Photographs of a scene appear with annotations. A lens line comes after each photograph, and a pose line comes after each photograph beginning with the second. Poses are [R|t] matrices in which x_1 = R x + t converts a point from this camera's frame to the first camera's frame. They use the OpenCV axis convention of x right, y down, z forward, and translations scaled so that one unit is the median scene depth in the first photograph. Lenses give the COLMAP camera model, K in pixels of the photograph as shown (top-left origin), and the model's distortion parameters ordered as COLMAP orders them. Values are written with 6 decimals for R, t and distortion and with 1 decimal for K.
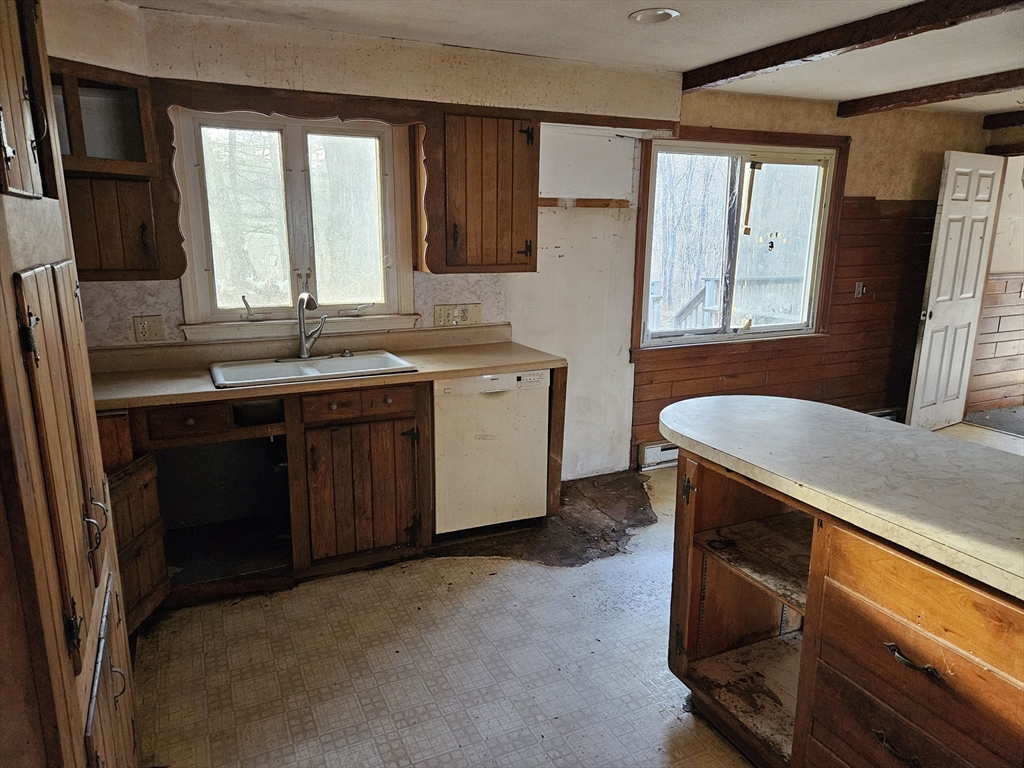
lens RADIAL K [[662.8, 0, 512.0], [0, 662.8, 384.0], [0, 0, 1]] dist [0.071660, -0.061550]
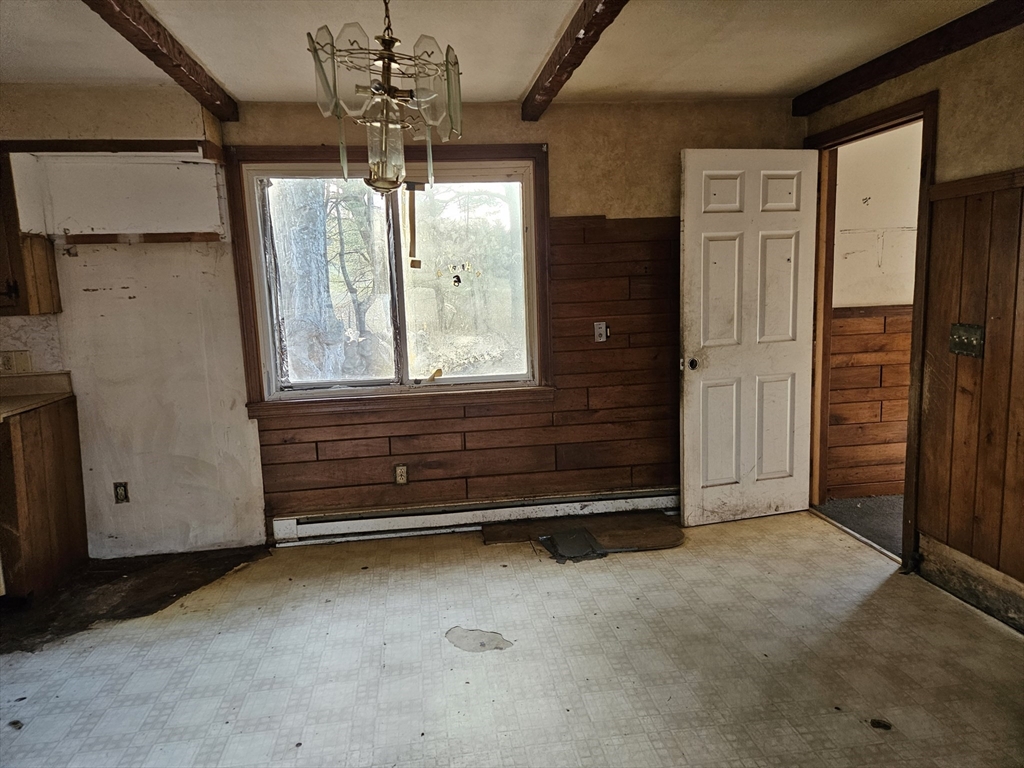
lens RADIAL K [[662.8, 0, 512.0], [0, 662.8, 384.0], [0, 0, 1]] dist [0.071660, -0.061550]
pose [[0.956874, 0.006102, -0.290440, 0.725718], [-0.027514, 0.997189, -0.069694, -0.024590], [0.289199, 0.074680, 0.954352, 0.259407]]
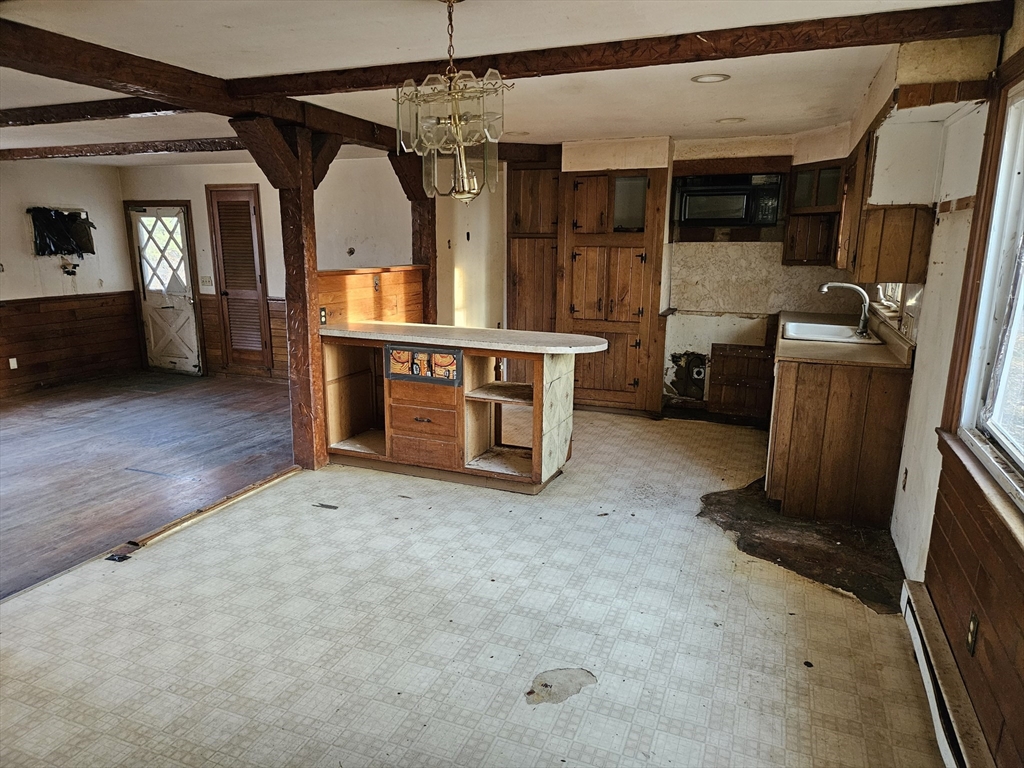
lens RADIAL K [[694.2, 0, 512.0], [0, 694.2, 384.0], [0, 0, 1]] dist [0.056459, -0.000123]
pose [[-0.719391, 0.136308, -0.681100, 0.904423], [-0.168379, 0.917089, 0.361382, -0.260237], [0.673888, 0.374658, -0.636794, 1.095444]]
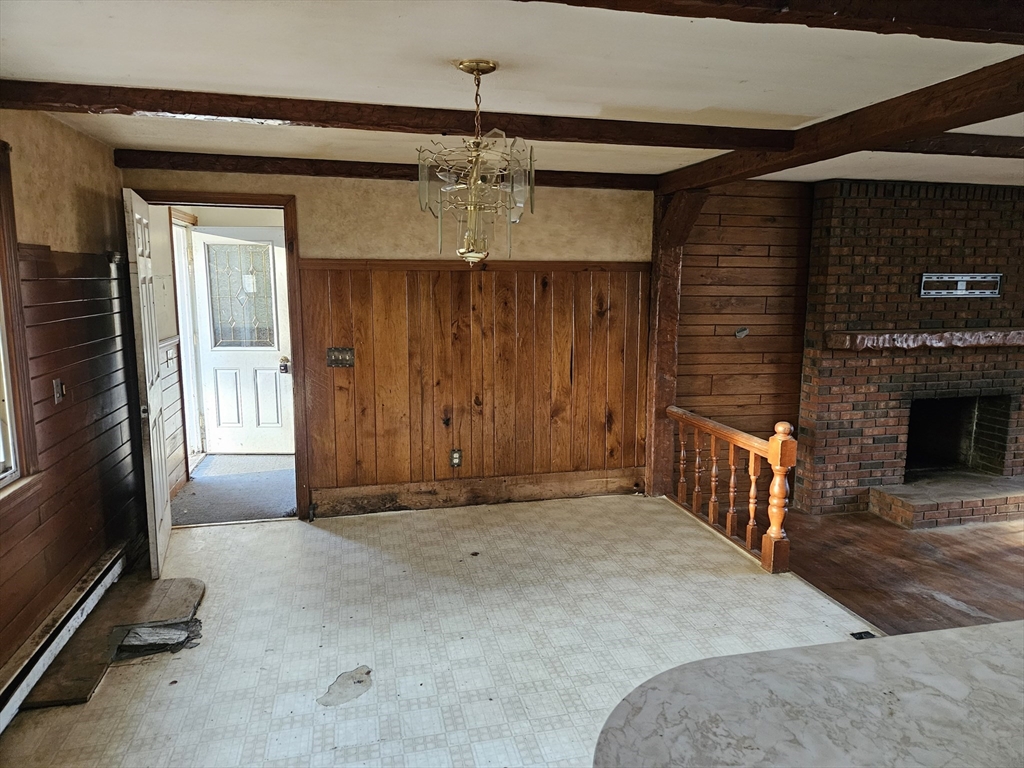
lens RADIAL K [[677.4, 0, 512.0], [0, 677.4, 384.0], [0, 0, 1]] dist [-0.000291, -0.001294]
pose [[0.197177, -0.152351, 0.968458, -0.012000], [0.217745, 0.969983, 0.108258, -0.137770], [-0.955881, 0.189531, 0.224432, 0.511750]]
